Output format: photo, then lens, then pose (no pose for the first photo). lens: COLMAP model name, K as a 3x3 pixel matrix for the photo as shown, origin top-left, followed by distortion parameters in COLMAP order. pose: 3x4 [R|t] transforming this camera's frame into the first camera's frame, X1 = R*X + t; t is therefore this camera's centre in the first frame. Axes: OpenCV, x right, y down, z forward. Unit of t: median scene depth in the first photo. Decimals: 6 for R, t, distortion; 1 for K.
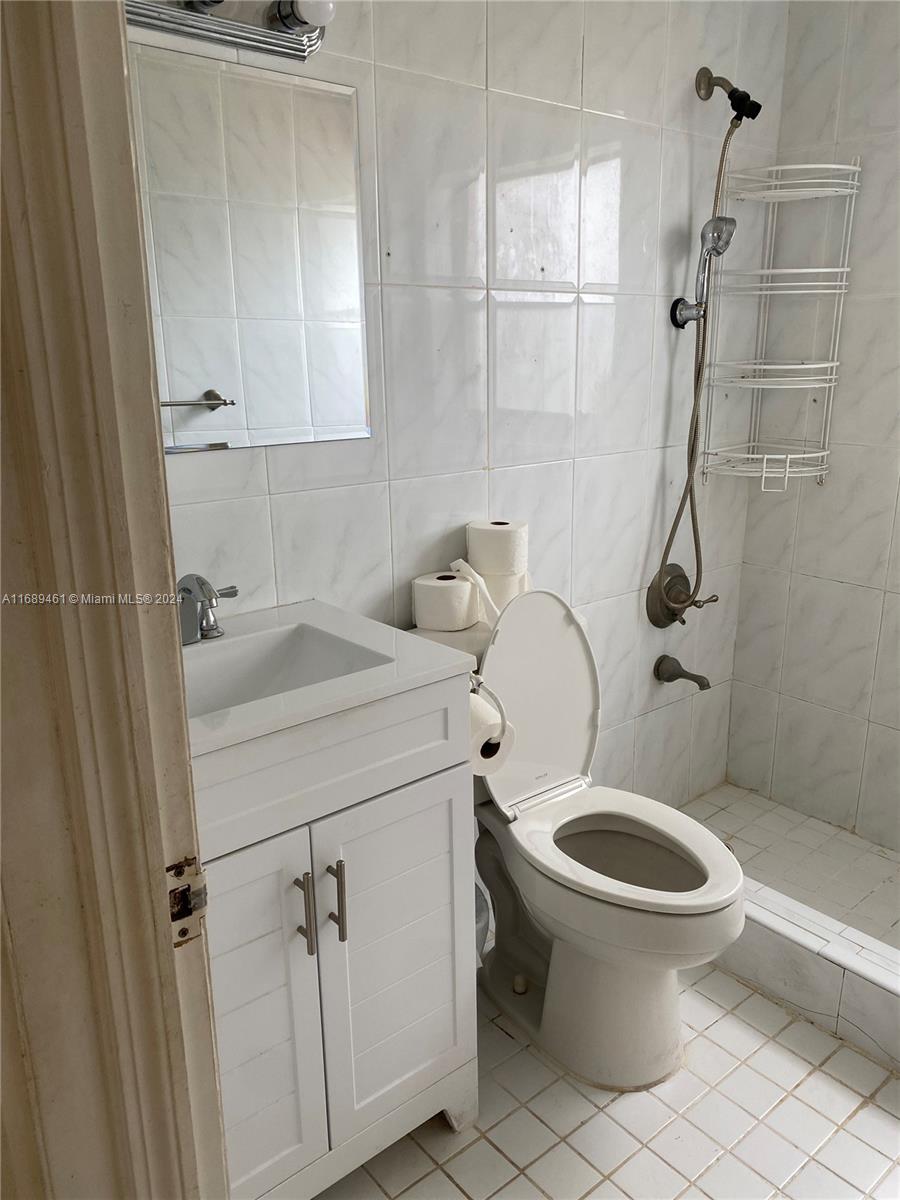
lens RADIAL K [[911.6, 0, 454.0], [0, 911.6, 605.4], [0, 0, 1]] dist [0.033138, -0.037543]
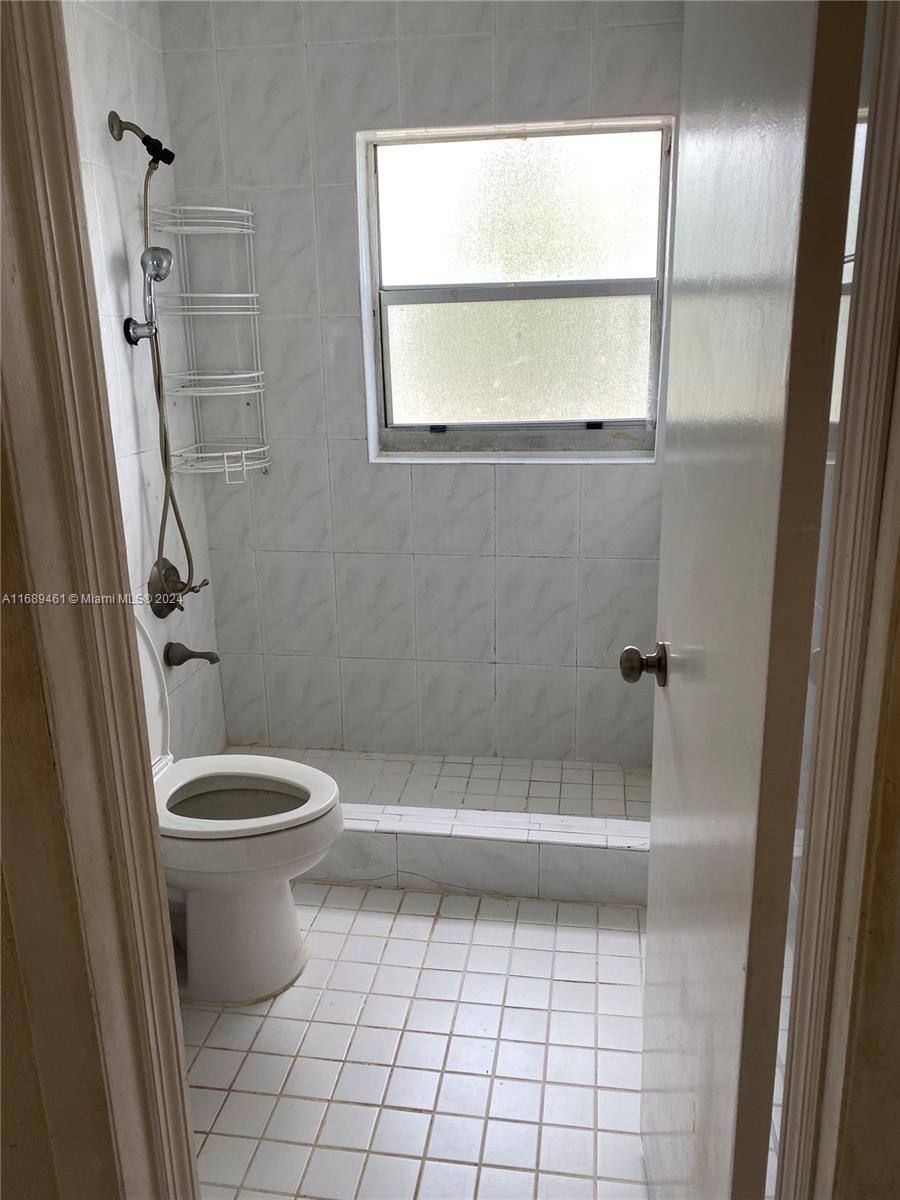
lens RADIAL K [[911.6, 0, 447.6], [0, 911.6, 598.1], [0, 0, 1]] dist [0.033138, -0.037543]
pose [[0.756011, -0.185774, 0.627643, -0.210836], [0.192121, 0.979624, 0.058541, 0.002762], [-0.625730, 0.076326, 0.776297, -0.064362]]
